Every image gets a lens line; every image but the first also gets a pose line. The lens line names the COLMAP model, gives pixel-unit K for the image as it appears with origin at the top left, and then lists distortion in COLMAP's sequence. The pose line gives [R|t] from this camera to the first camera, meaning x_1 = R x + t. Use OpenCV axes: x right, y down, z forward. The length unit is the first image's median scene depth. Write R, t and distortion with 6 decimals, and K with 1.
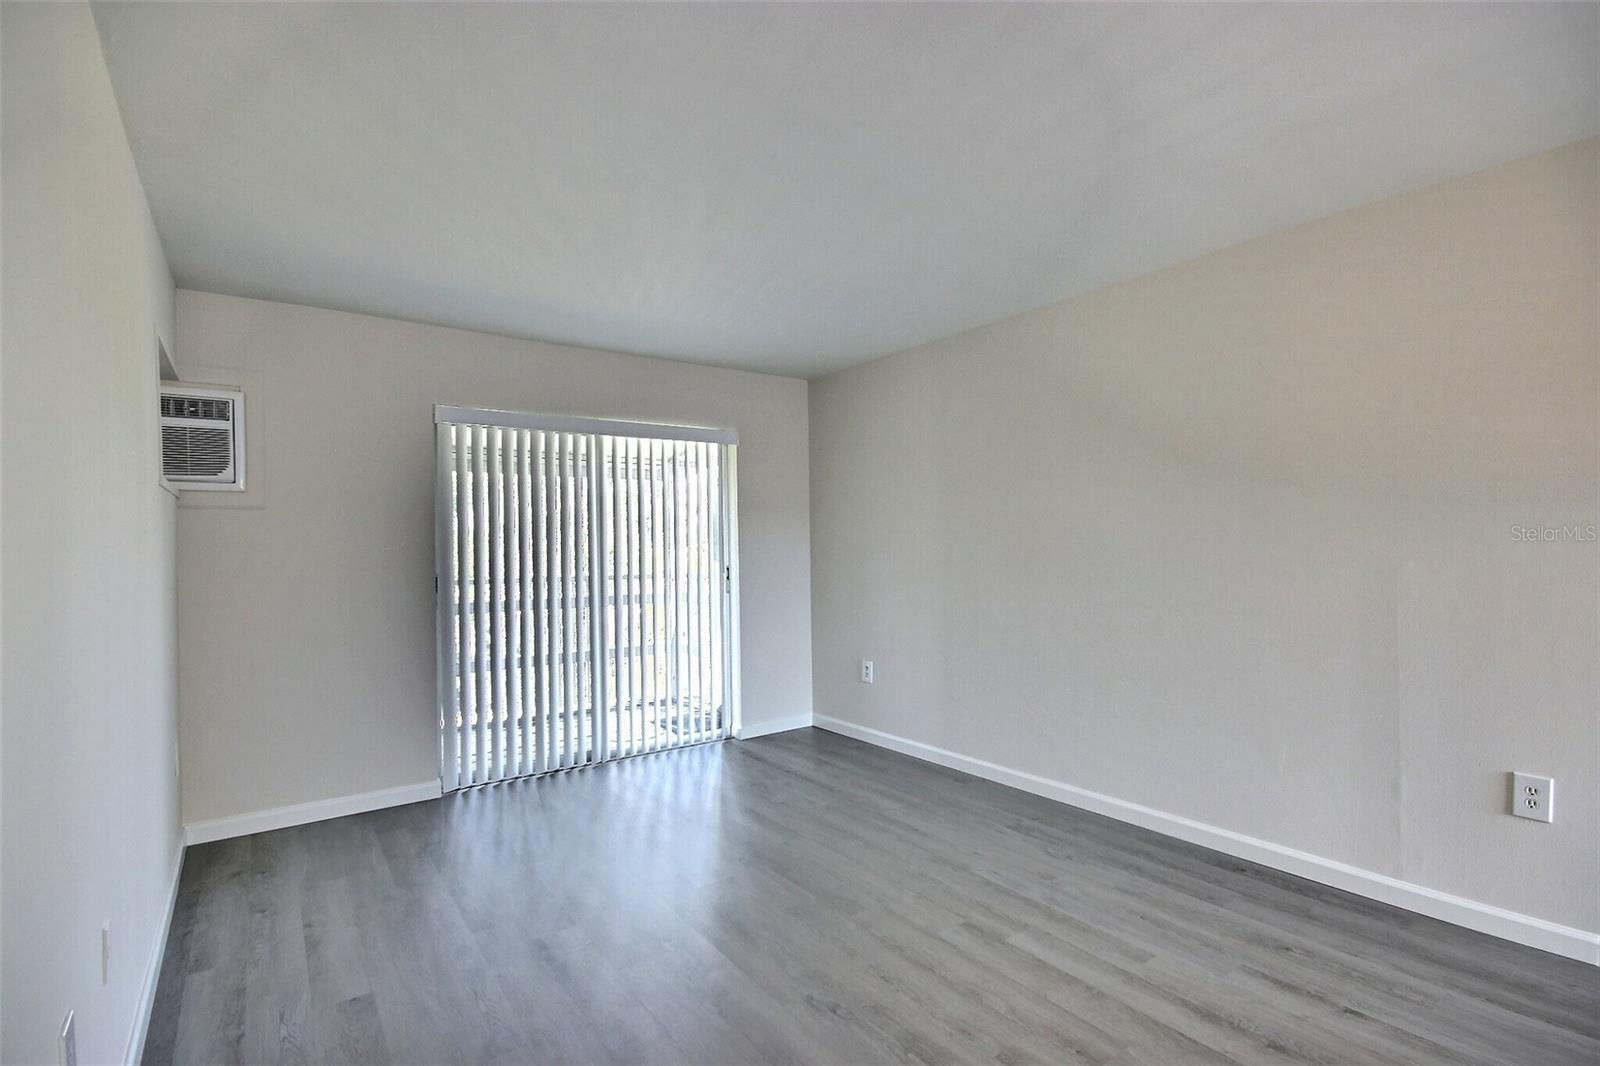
lens RADIAL K [[738.3, 0, 796.7], [0, 738.3, 544.8], [0, 0, 1]] dist [0.011834, -0.014627]
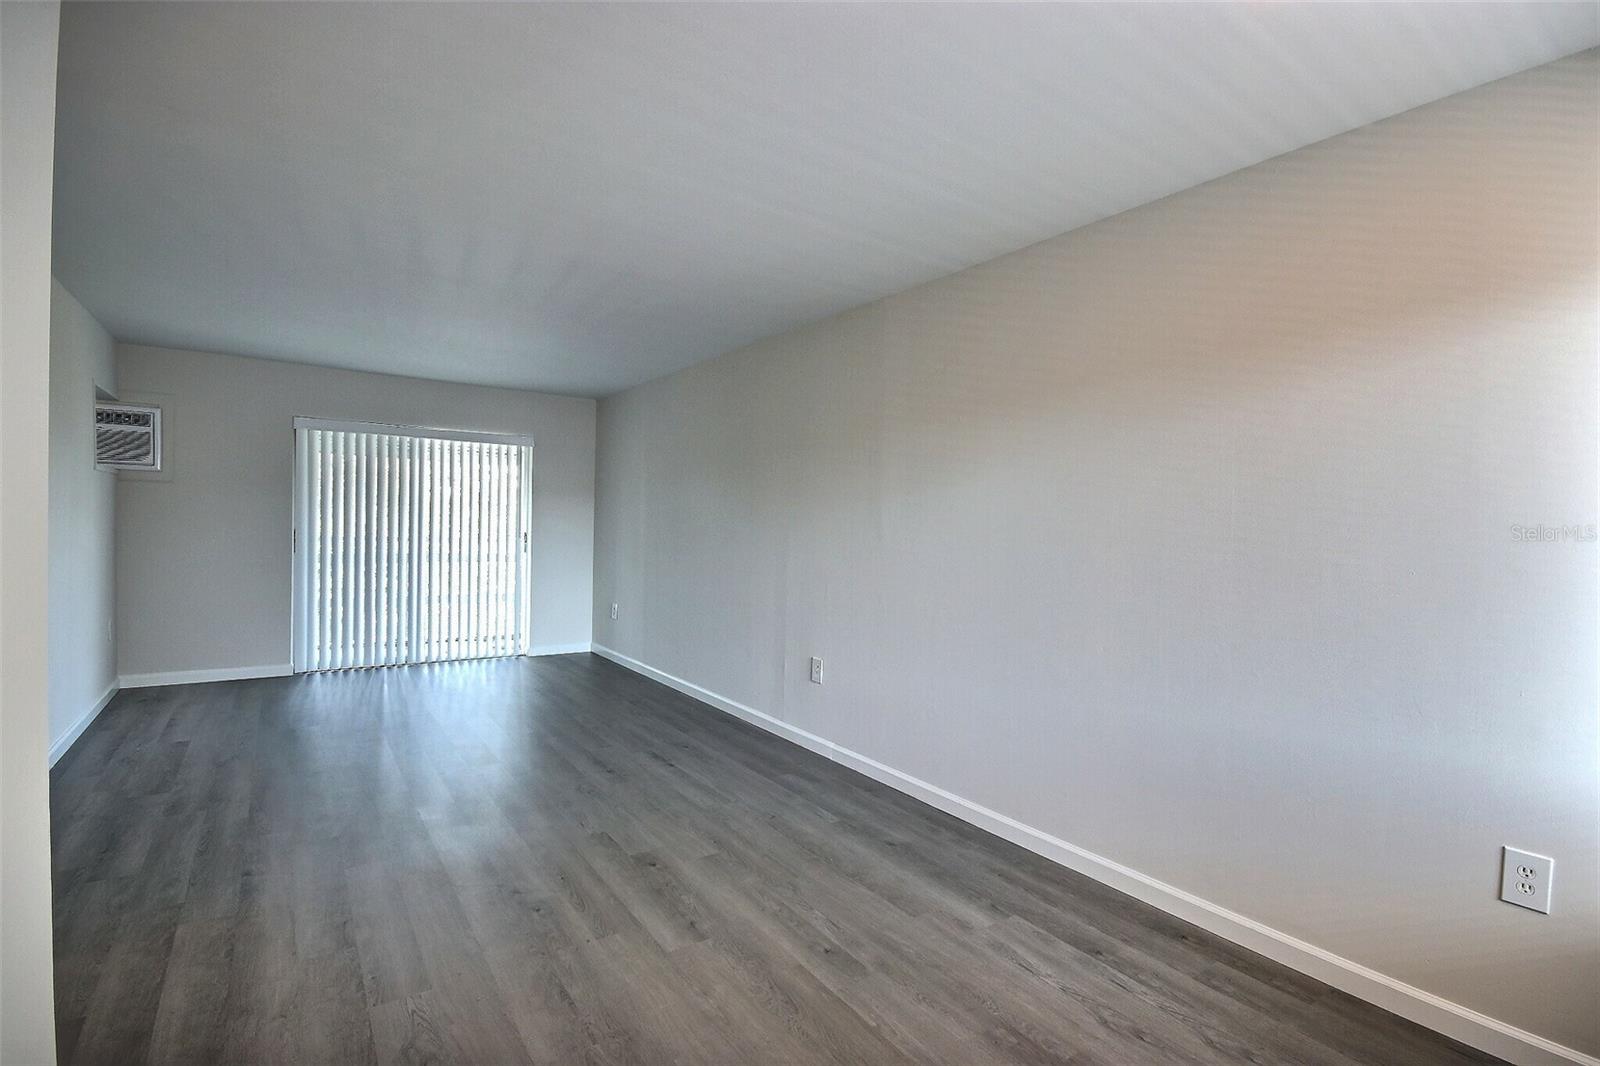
lens RADIAL K [[738.3, 0, 796.7], [0, 738.3, 544.8], [0, 0, 1]] dist [0.011834, -0.014627]
pose [[0.998996, 0.040117, -0.019961, 0.676551], [-0.039539, 0.998809, 0.028572, -0.013061], [0.021083, -0.027754, 0.999392, -0.578750]]
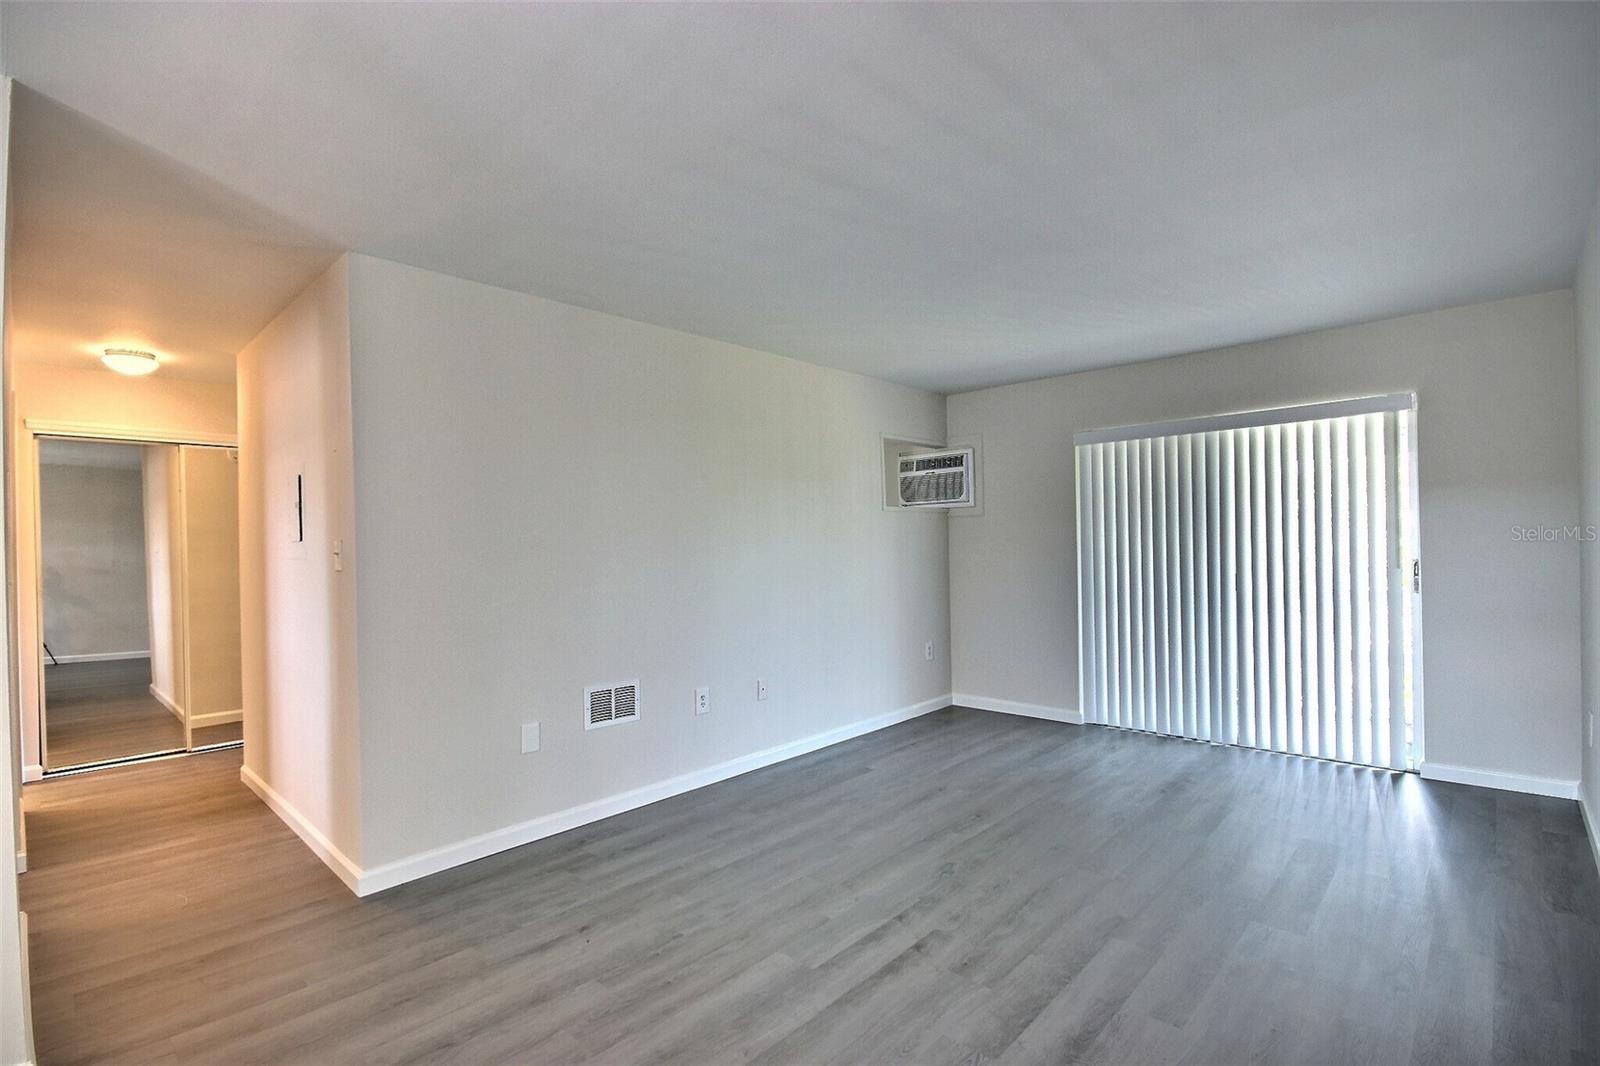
lens RADIAL K [[738.3, 0, 796.7], [0, 738.3, 544.8], [0, 0, 1]] dist [0.011834, -0.014627]
pose [[0.185319, 0.012152, -0.982603, 0.869971], [0.014605, 0.999779, 0.015119, -0.015324], [0.982570, -0.017153, 0.185100, 0.293547]]
